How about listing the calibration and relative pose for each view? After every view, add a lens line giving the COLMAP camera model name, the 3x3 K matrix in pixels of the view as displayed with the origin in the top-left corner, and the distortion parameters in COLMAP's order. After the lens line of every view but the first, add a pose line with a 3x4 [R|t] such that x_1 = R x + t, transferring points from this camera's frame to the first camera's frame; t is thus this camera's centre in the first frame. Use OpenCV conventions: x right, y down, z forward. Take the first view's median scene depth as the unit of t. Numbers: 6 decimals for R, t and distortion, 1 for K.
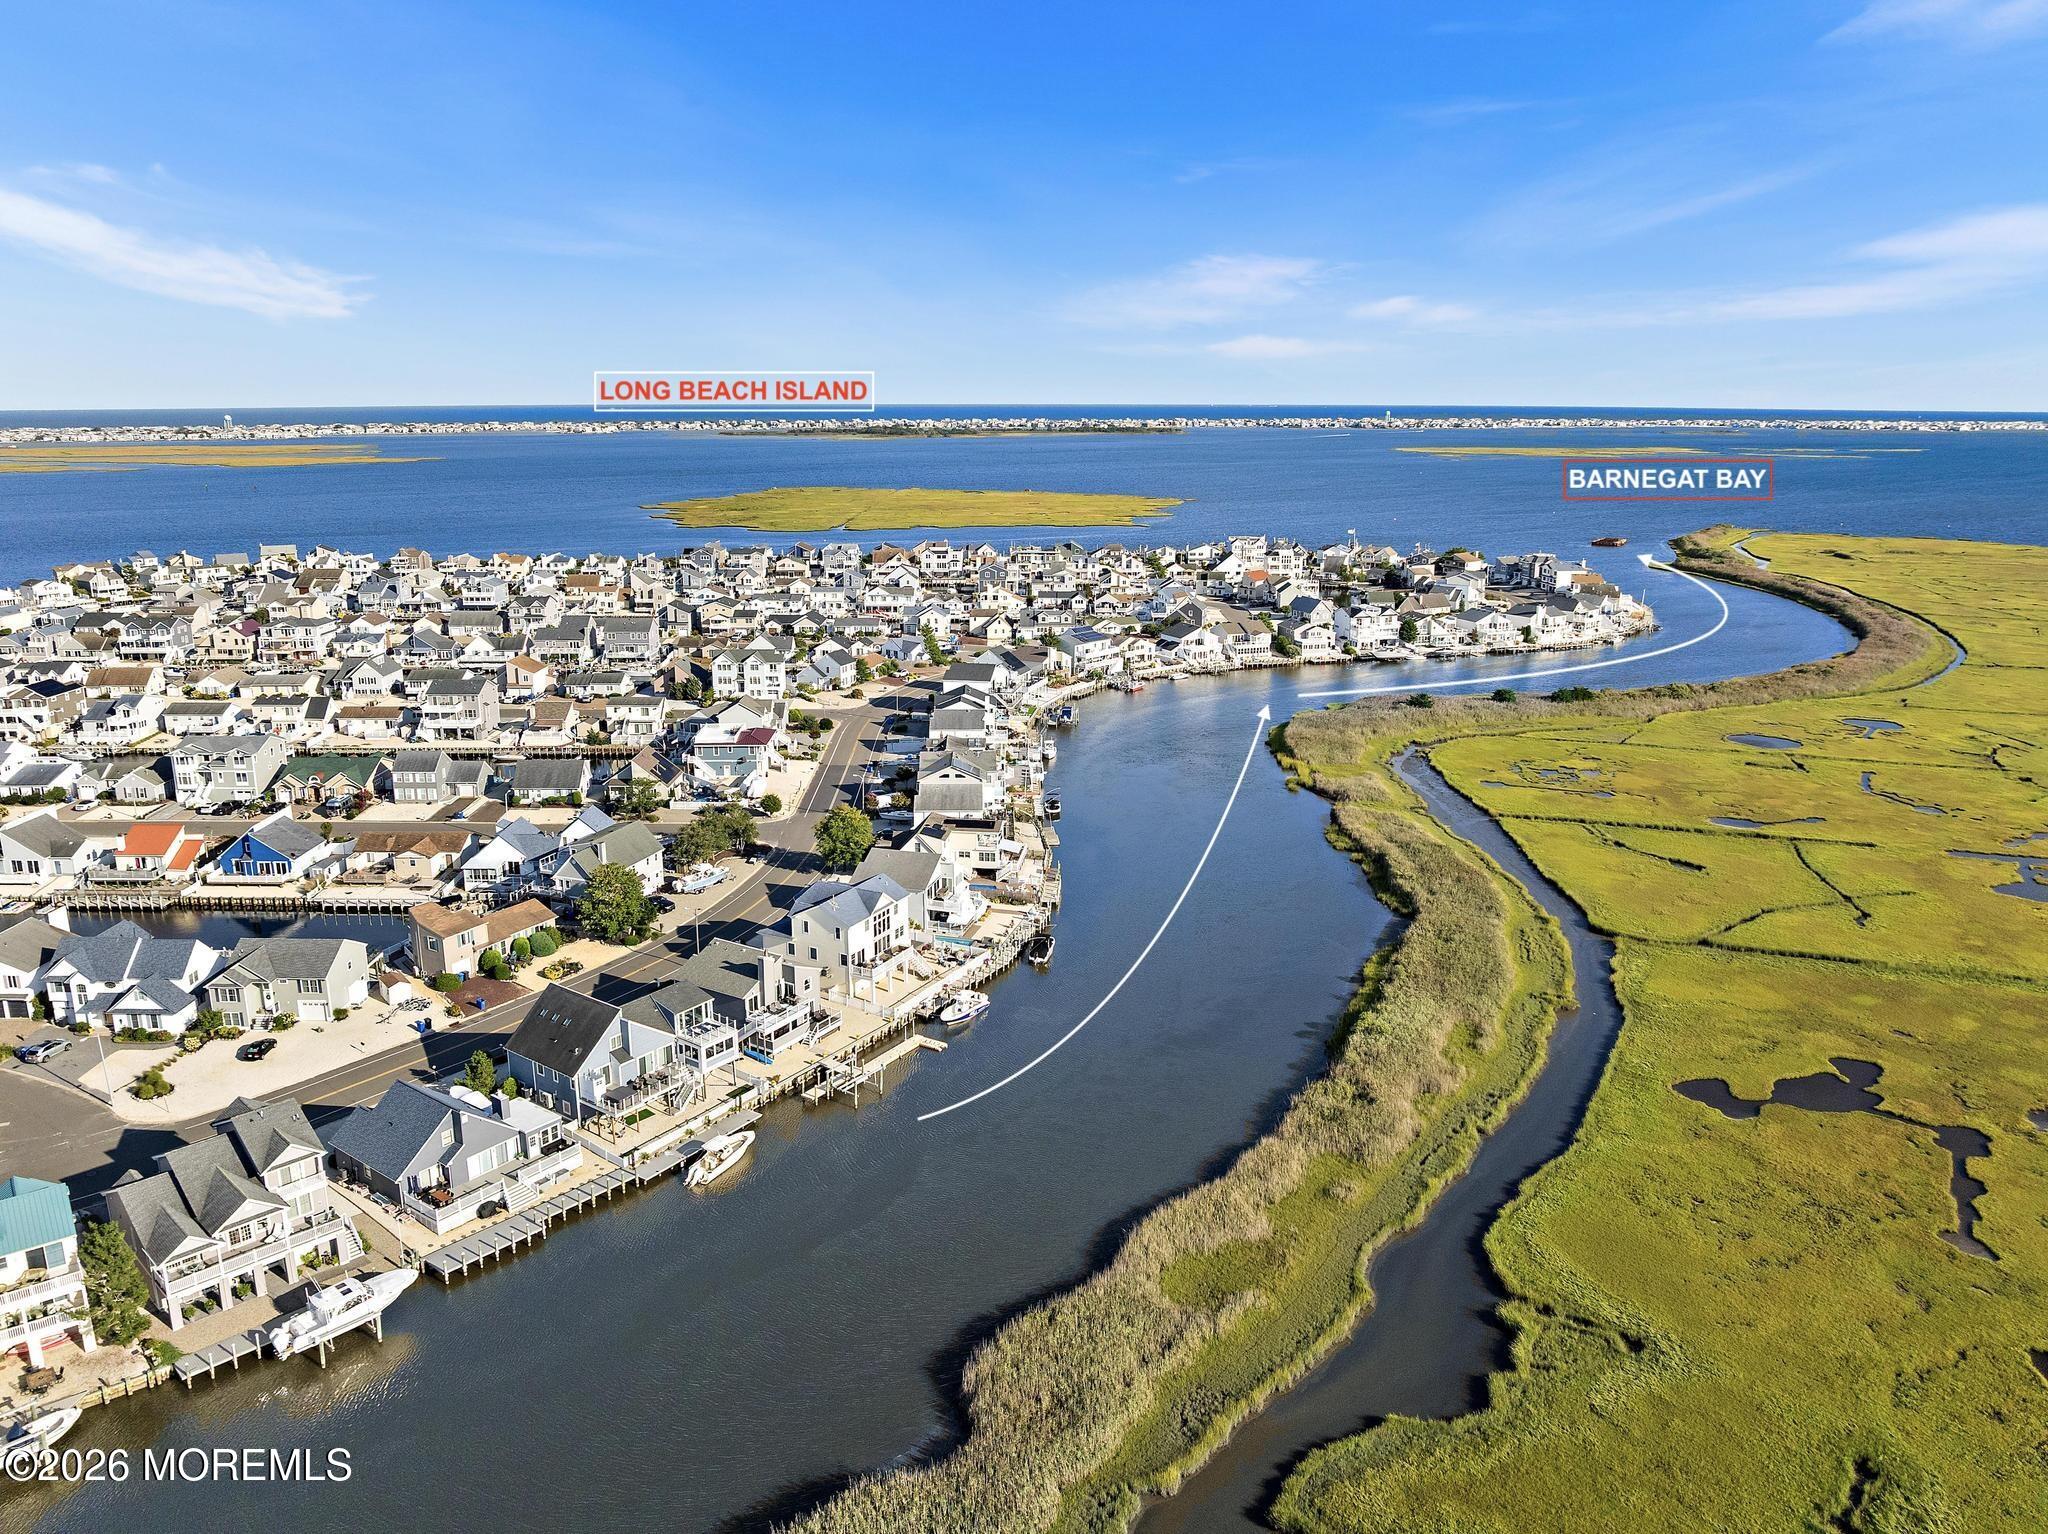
lens RADIAL K [[1465.3, 0, 1037.2], [0, 1465.3, 765.2], [0, 0, 1]] dist [-0.011853, -0.002383]
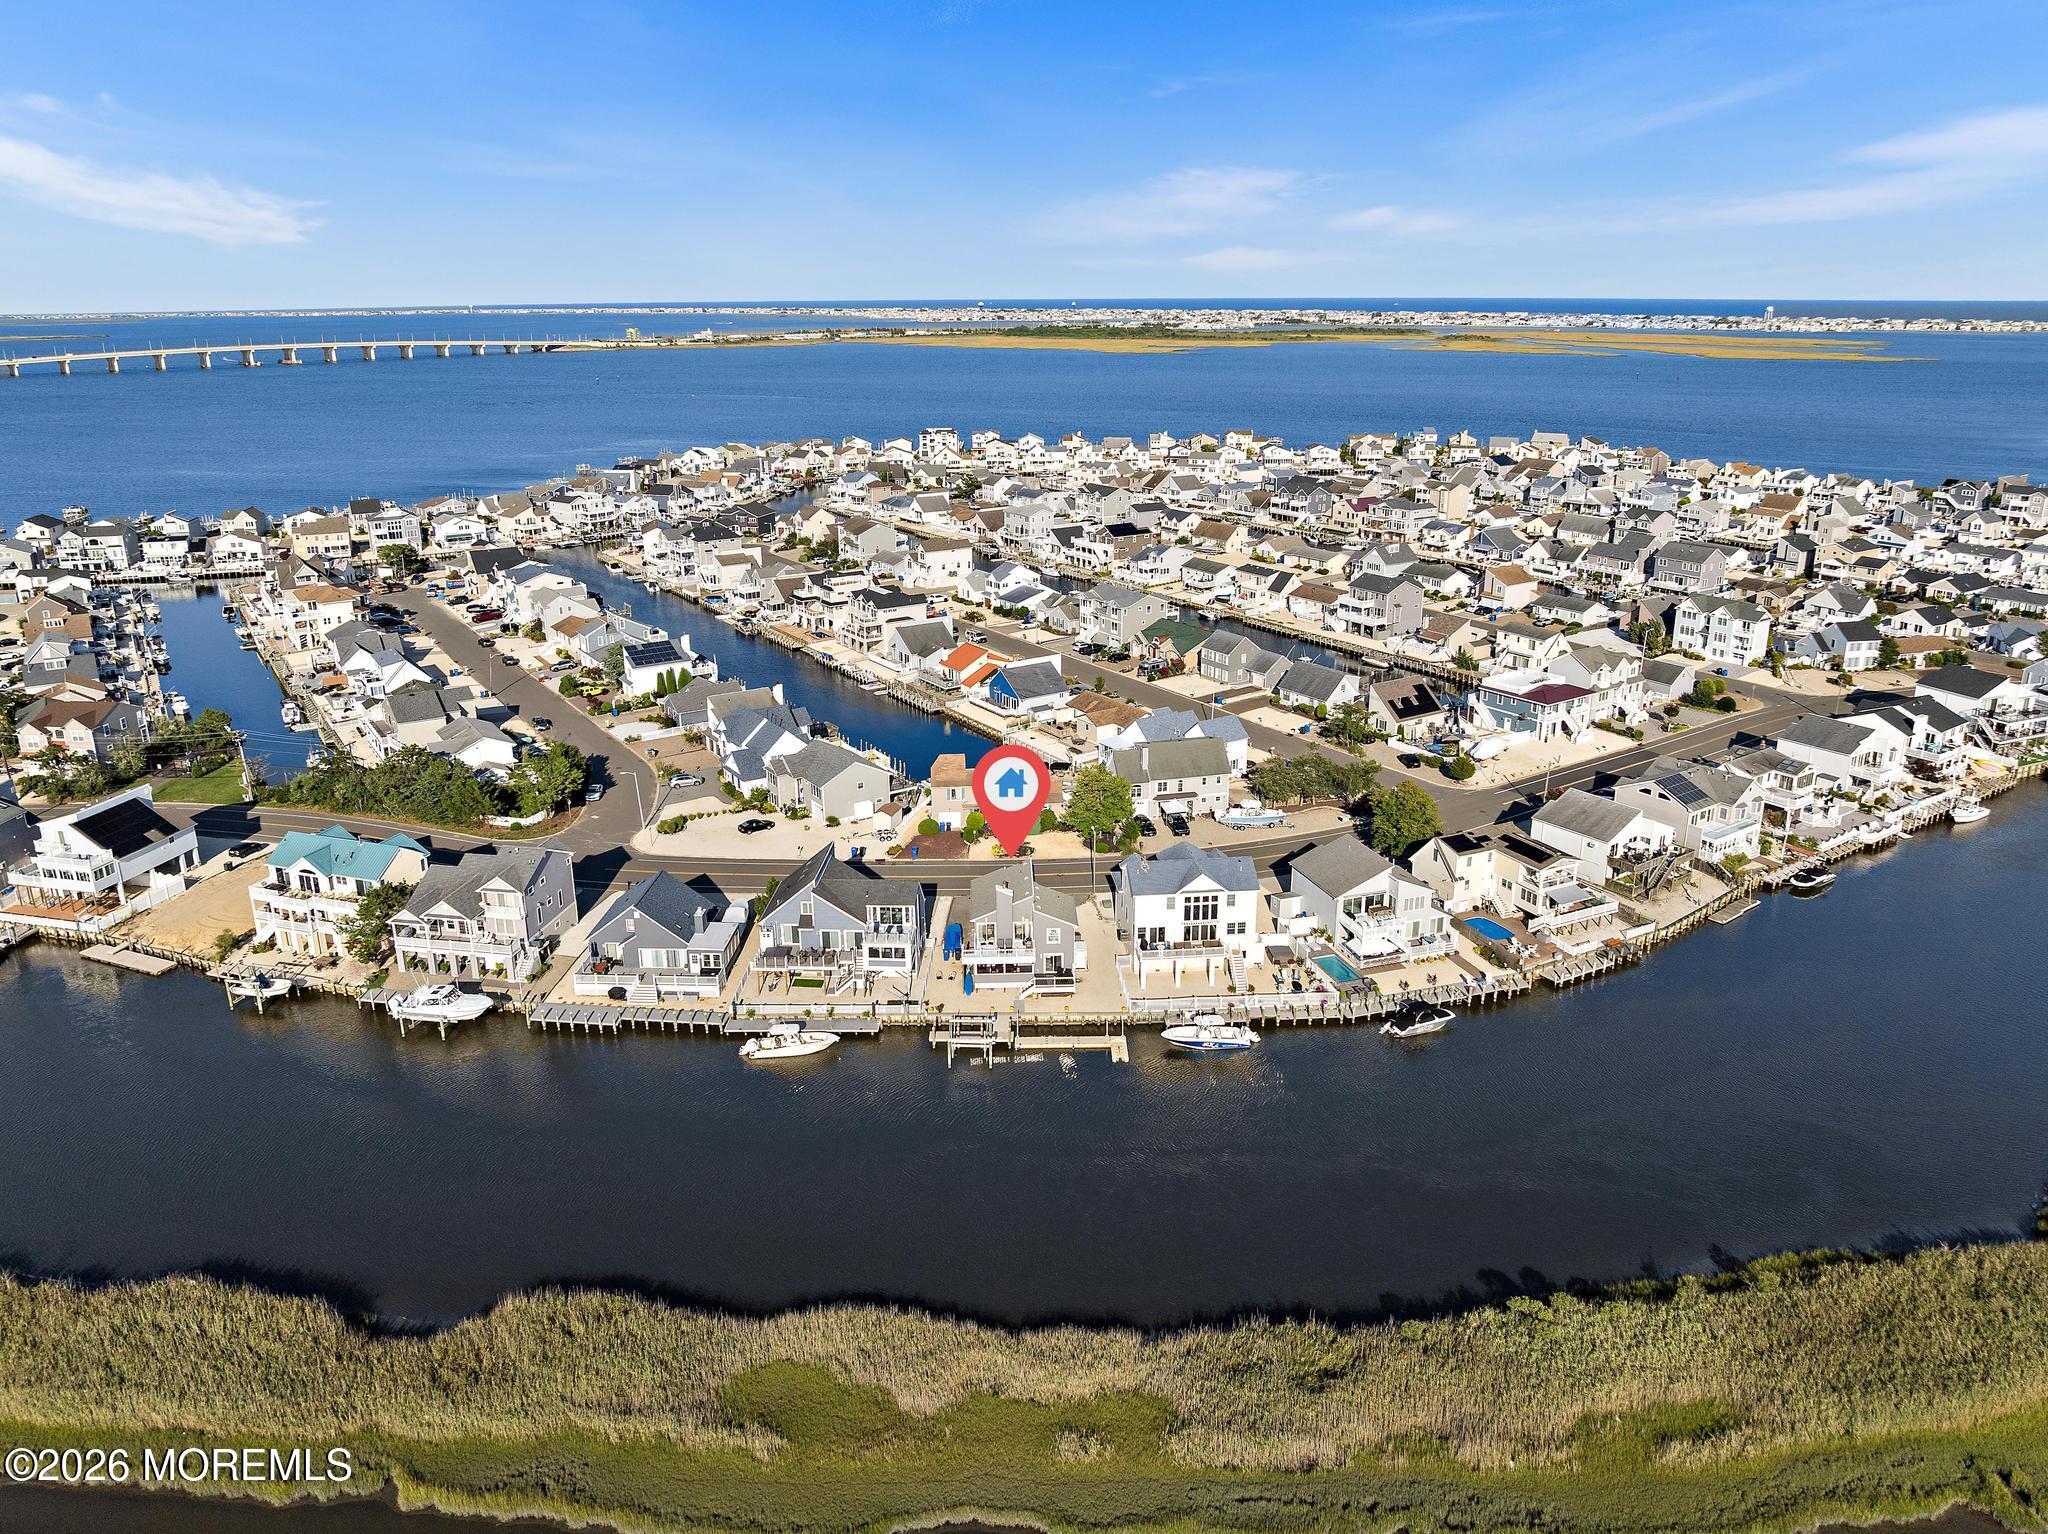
lens RADIAL K [[1465.3, 0, 1037.2], [0, 1465.3, 765.2], [0, 0, 1]] dist [-0.011853, -0.002383]
pose [[0.585074, 0.255796, -0.769582, 0.200186], [-0.202154, 0.964999, 0.167063, -0.040544], [0.785380, 0.057830, 0.616307, 0.159440]]
